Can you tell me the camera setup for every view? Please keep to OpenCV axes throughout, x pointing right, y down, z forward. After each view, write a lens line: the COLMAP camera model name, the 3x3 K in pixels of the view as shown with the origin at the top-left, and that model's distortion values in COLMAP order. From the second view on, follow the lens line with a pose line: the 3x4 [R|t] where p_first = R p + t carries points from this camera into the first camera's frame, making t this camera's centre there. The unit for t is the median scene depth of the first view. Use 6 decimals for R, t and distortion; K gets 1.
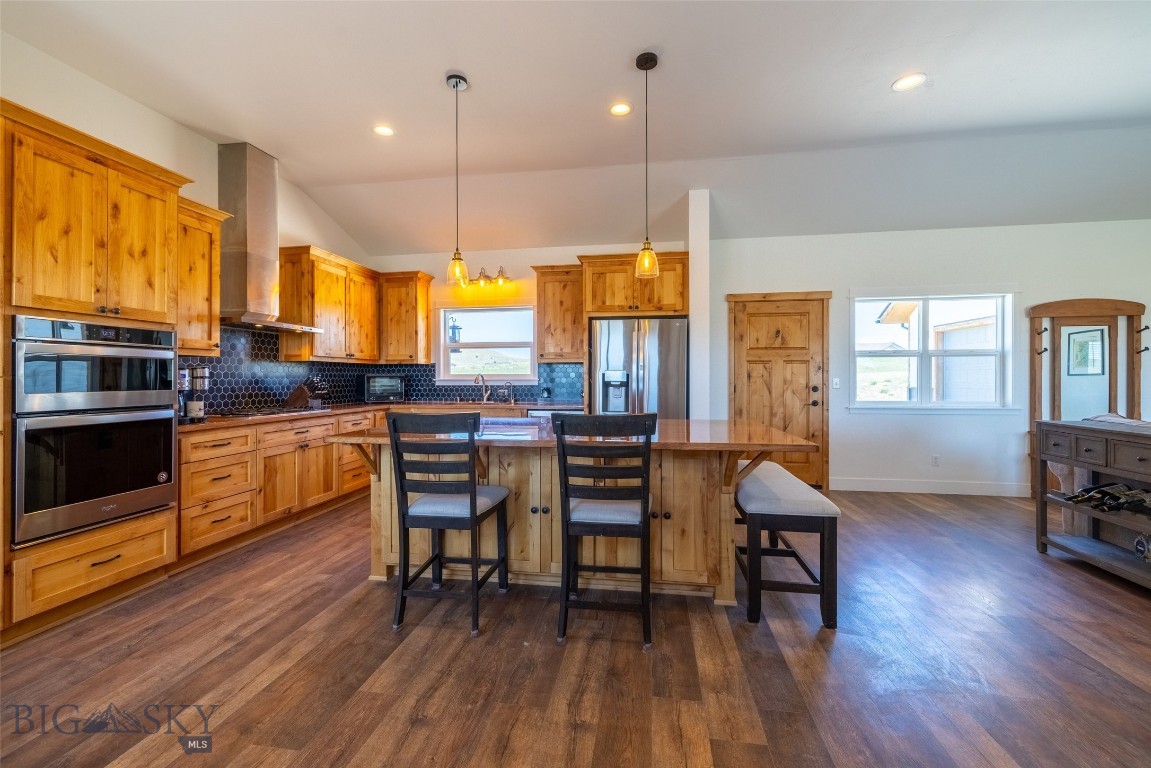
lens RADIAL K [[483.3, 0, 569.3], [0, 483.3, 377.6], [0, 0, 1]] dist [-0.005014, 0.001645]
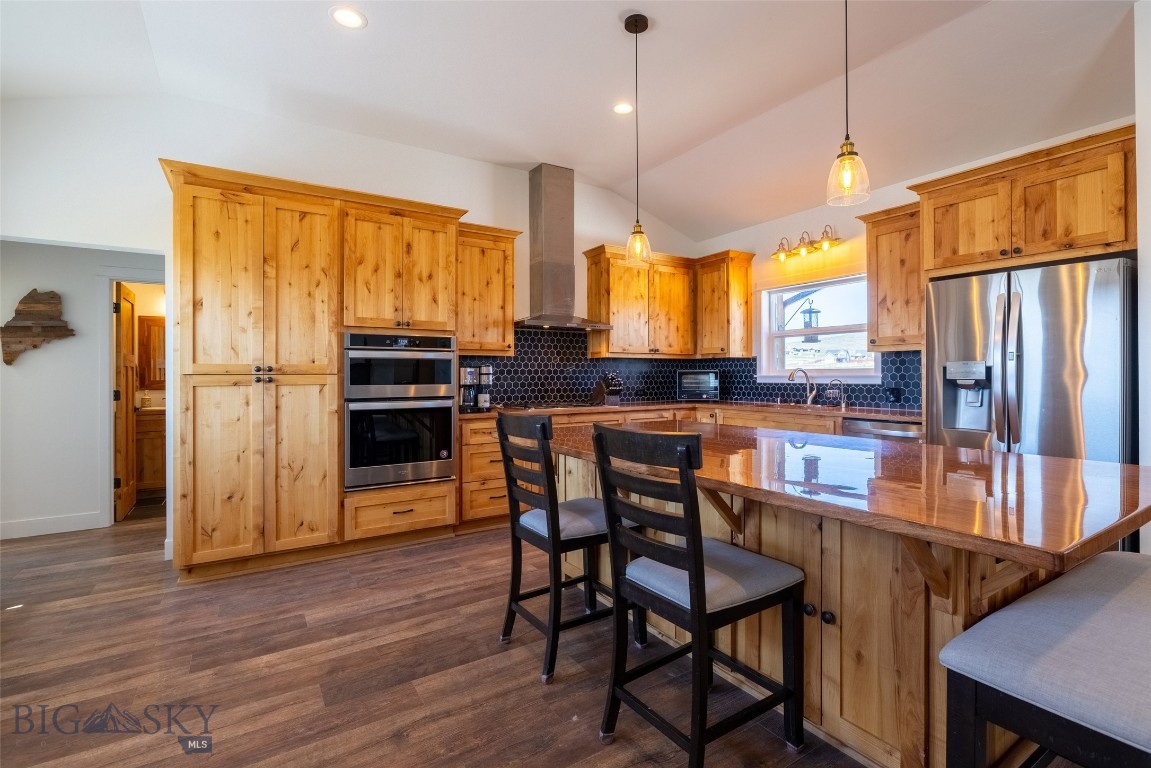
lens RADIAL K [[532.7, 0, 597.7], [0, 532.7, 372.7], [0, 0, 1]] dist [-0.008552, 0.003516]
pose [[0.685014, -0.002949, -0.728524, 0.259671], [0.002601, 0.999995, -0.001602, -0.000475], [0.728525, -0.000798, 0.685018, 0.206424]]
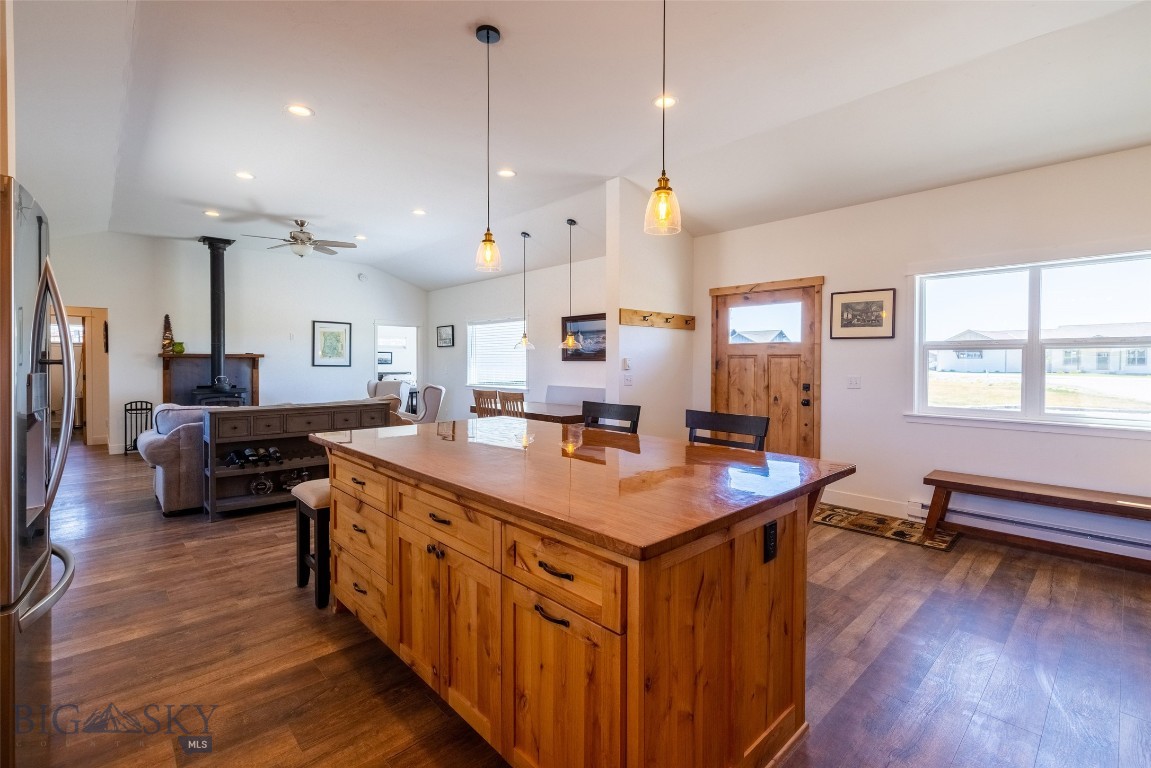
lens RADIAL K [[514.2, 0, 579.1], [0, 514.2, 369.4], [0, 0, 1]] dist [-0.002232, -0.000028]
pose [[-0.796145, -0.007539, 0.605059, -0.351726], [0.000639, 0.999911, 0.013300, -0.020243], [-0.605105, 0.010976, -0.796070, 1.029713]]
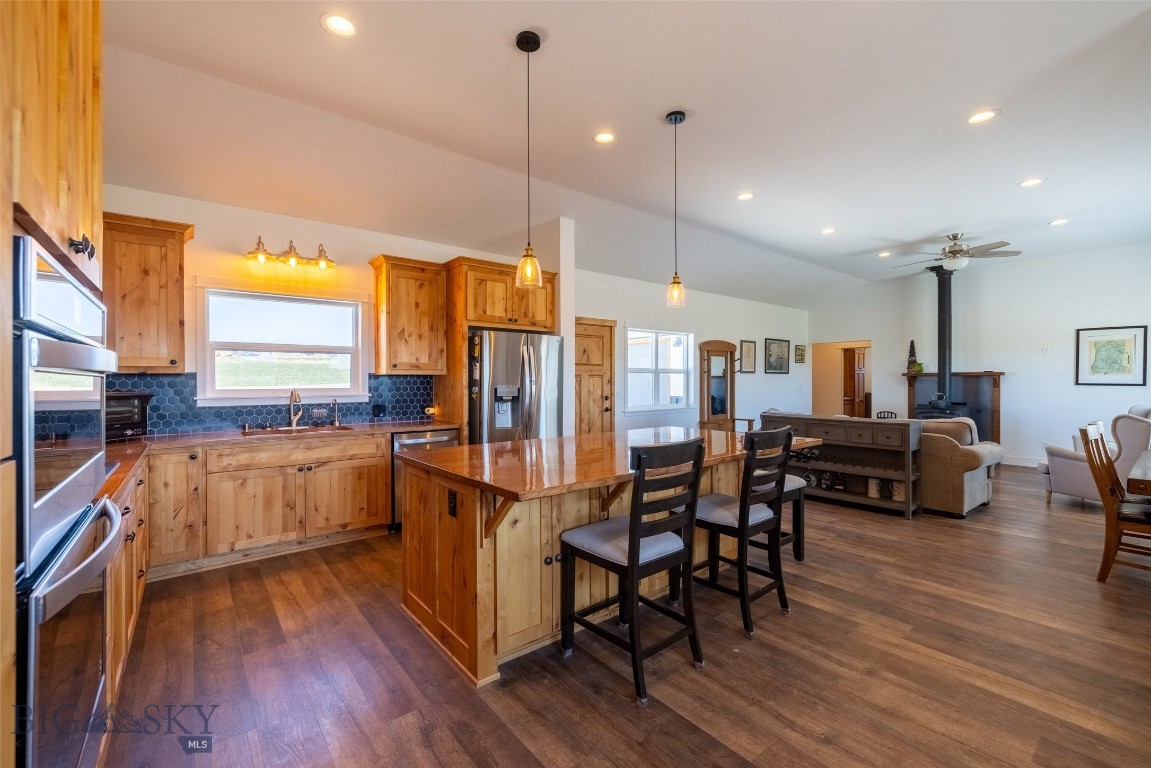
lens RADIAL K [[483.3, 0, 570.0], [0, 483.3, 381.8], [0, 0, 1]] dist [-0.005014, 0.001645]
pose [[0.670902, -0.001266, 0.741545, -0.523906], [0.002806, 0.999996, -0.000832, -0.019354], [-0.741541, 0.002640, 0.670902, 0.259327]]
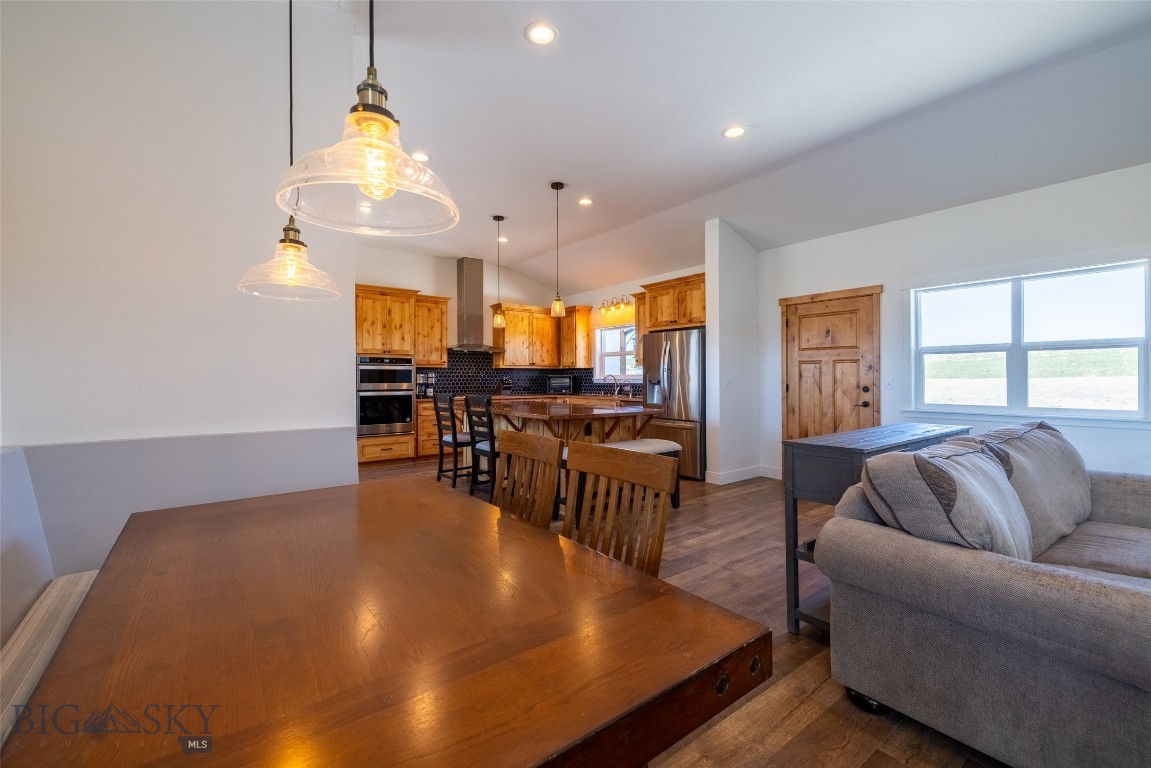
lens RADIAL K [[483.3, 0, 568.0], [0, 483.3, 376.9], [0, 0, 1]] dist [-0.005014, 0.001645]
pose [[0.724667, -0.001467, -0.689098, 0.815148], [0.001515, 0.999999, -0.000535, -0.000923], [0.689098, -0.000657, 0.724668, -0.107199]]
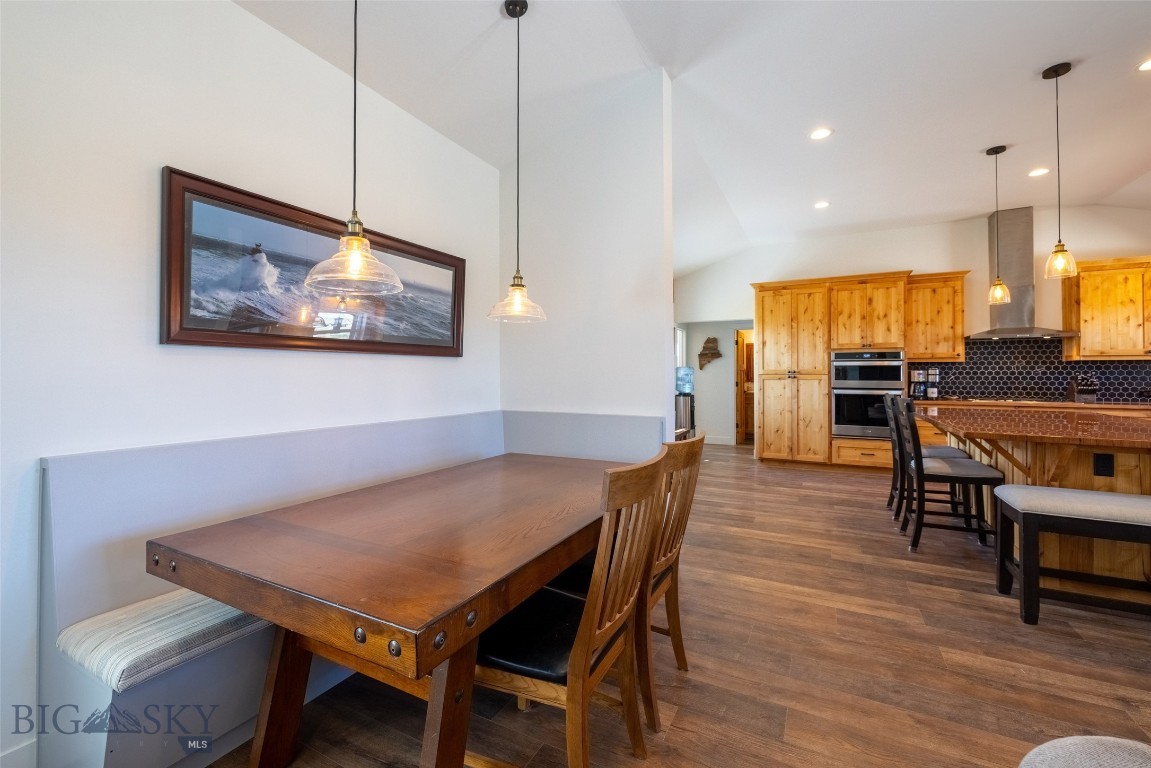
lens RADIAL K [[483.3, 0, 567.1], [0, 483.3, 367.3], [0, 0, 1]] dist [-0.005014, 0.001645]
pose [[-0.318041, -0.012358, -0.947996, 0.905577], [0.000254, 0.999914, -0.013120, -0.002960], [0.948077, -0.004413, -0.318010, 0.201356]]
